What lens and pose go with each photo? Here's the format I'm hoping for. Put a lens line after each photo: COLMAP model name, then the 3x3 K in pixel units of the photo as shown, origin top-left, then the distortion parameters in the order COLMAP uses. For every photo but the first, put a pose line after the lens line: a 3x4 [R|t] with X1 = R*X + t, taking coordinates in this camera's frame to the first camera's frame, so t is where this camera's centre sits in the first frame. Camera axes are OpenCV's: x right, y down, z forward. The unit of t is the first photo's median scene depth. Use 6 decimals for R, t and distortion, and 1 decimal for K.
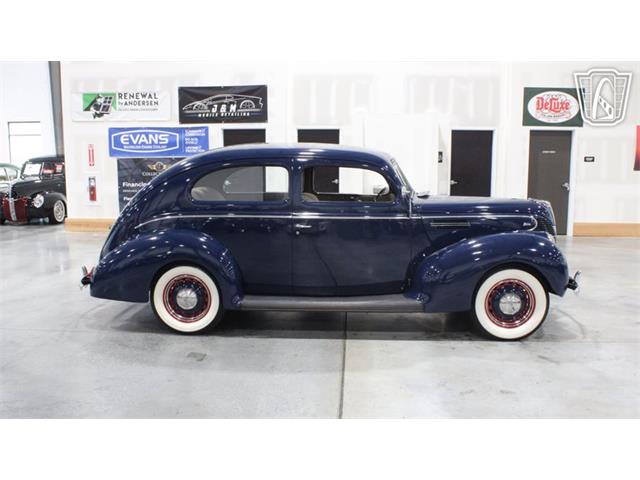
lens RADIAL K [[607.2, 0, 320.0], [0, 607.2, 240.0], [0, 0, 1]] dist [-0.090454, 0.013819]
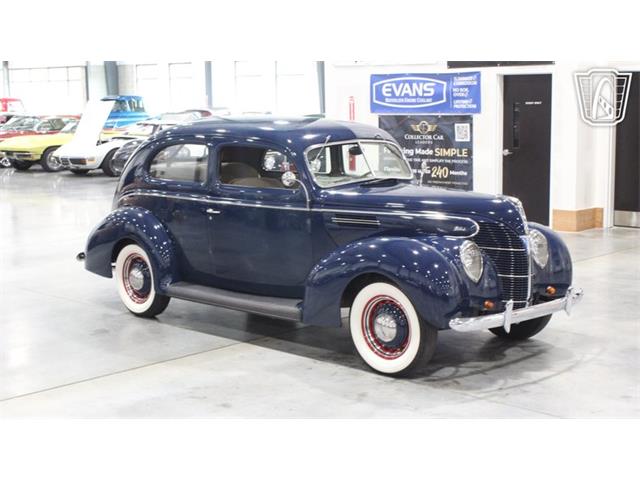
lens RADIAL K [[1041.4, 0, 320.0], [0, 1041.4, 240.0], [0, 0, 1]] dist [0.018762, 0.005528]
pose [[0.755072, 0.083421, -0.650313, 0.476855], [-0.080020, 0.996183, 0.034878, -0.020108], [0.650740, 0.025703, 0.758865, -0.035786]]
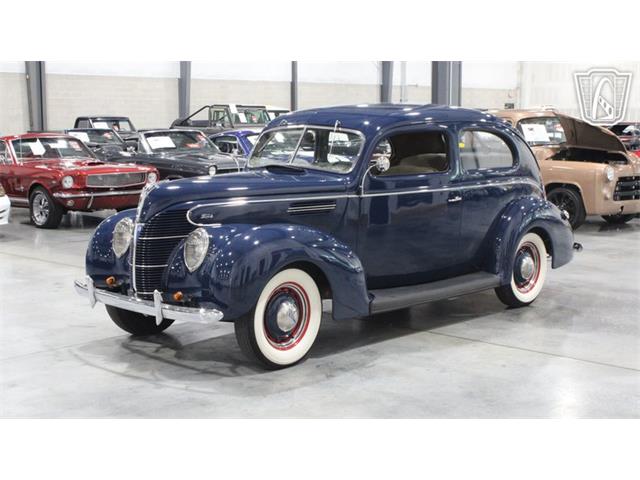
lens RADIAL K [[963.3, 0, 320.0], [0, 963.3, 240.0], [0, 0, 1]] dist [-0.008300, 0.058340]
pose [[-0.641401, 0.103404, -0.760205, 0.512494], [-0.107249, 0.969061, 0.222301, -0.126913], [0.759672, 0.224116, -0.610467, 0.864591]]
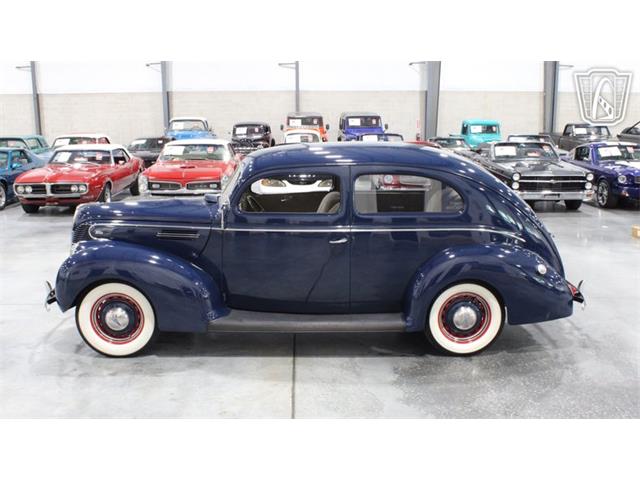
lens RADIAL K [[635.6, 0, 320.0], [0, 635.6, 240.0], [0, 0, 1]] dist [-0.081162, 0.017253]
pose [[-0.996275, 0.022247, -0.083312, 0.040536], [-0.007042, 0.941927, 0.335744, -0.165584], [0.085943, 0.335080, -0.938262, 0.940004]]
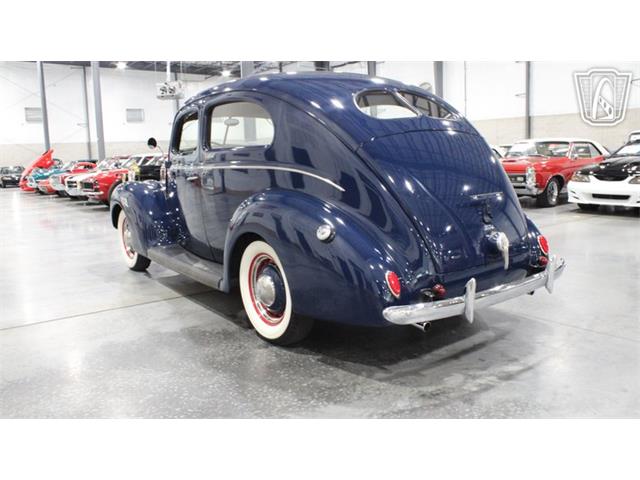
lens RADIAL K [[528.0, 0, 320.0], [0, 528.0, 240.0], [0, 0, 1]] dist [-0.090179, 0.010303]
pose [[-0.647238, -0.097830, 0.755984, -0.302248], [0.142340, 0.958778, 0.245937, -0.058250], [-0.748881, 0.266786, -0.606632, 0.699282]]
